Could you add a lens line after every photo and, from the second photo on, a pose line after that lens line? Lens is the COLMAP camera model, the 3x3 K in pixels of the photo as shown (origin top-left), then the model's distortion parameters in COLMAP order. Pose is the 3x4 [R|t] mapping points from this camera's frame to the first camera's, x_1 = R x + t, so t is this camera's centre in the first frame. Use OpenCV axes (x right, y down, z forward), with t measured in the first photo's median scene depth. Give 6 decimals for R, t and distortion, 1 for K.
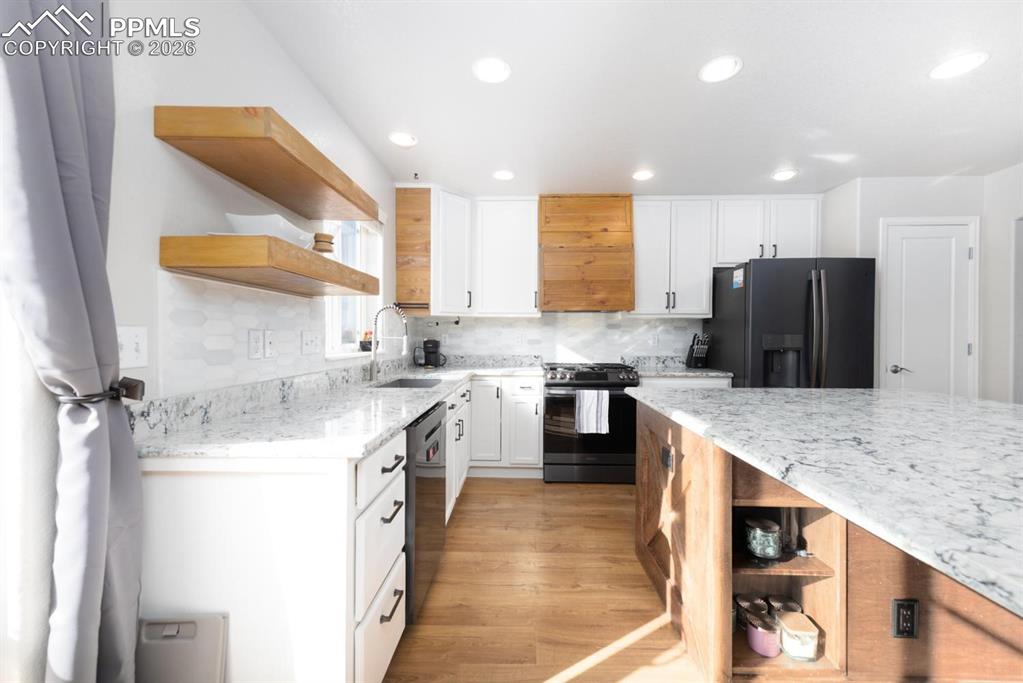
lens RADIAL K [[409.2, 0, 512.7], [0, 409.2, 338.4], [0, 0, 1]] dist [0.010593, -0.000271]
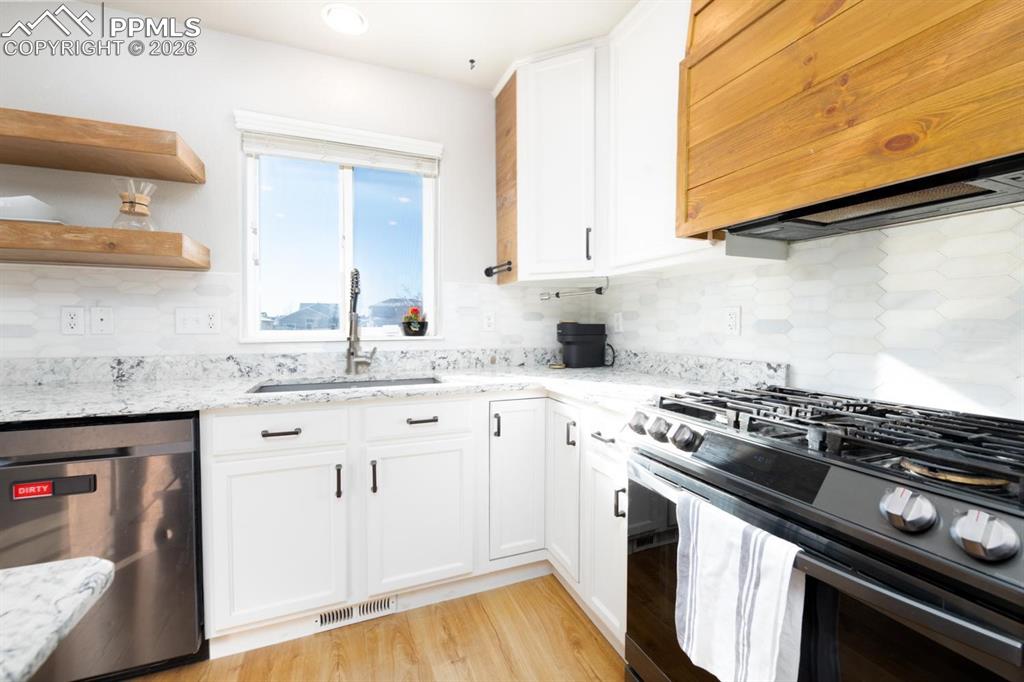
lens RADIAL K [[402.6, 0, 520.2], [0, 402.6, 341.2], [0, 0, 1]] dist [0.009302, -0.000167]
pose [[0.399425, 0.032716, -0.916182, 0.349768], [-0.004299, 0.999419, 0.033814, 0.012080], [0.916756, -0.009567, 0.399333, 0.743321]]
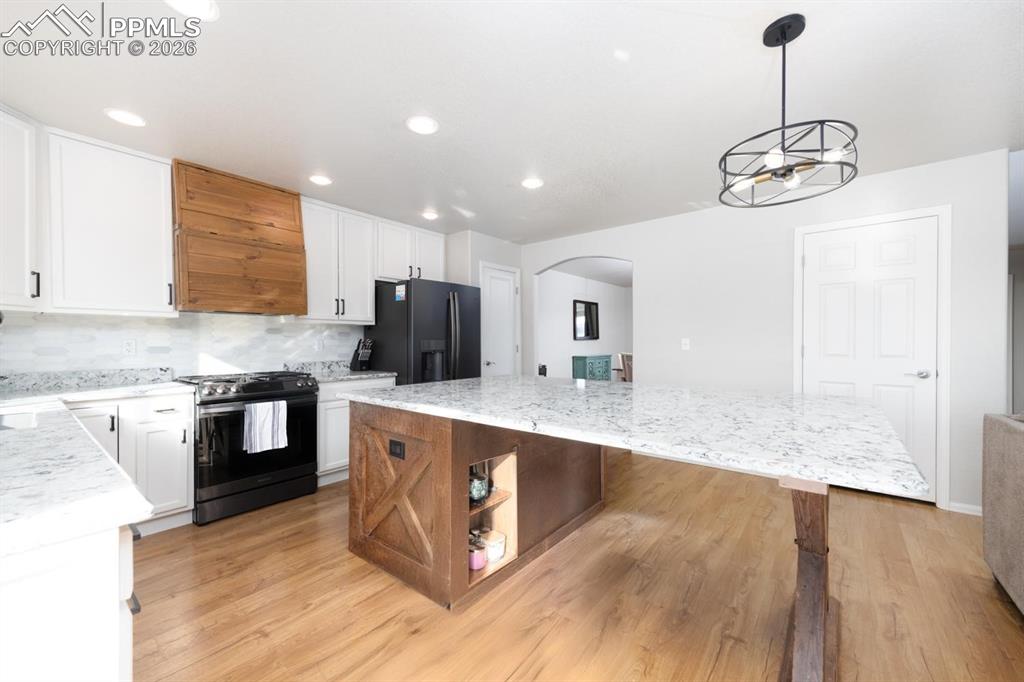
lens RADIAL K [[402.6, 0, 520.2], [0, 402.6, 341.2], [0, 0, 1]] dist [0.009302, -0.000167]
pose [[0.602394, -0.003528, 0.798191, -0.166393], [0.007472, 0.999971, -0.001219, -0.001758], [-0.798164, 0.006698, 0.602403, 0.023746]]
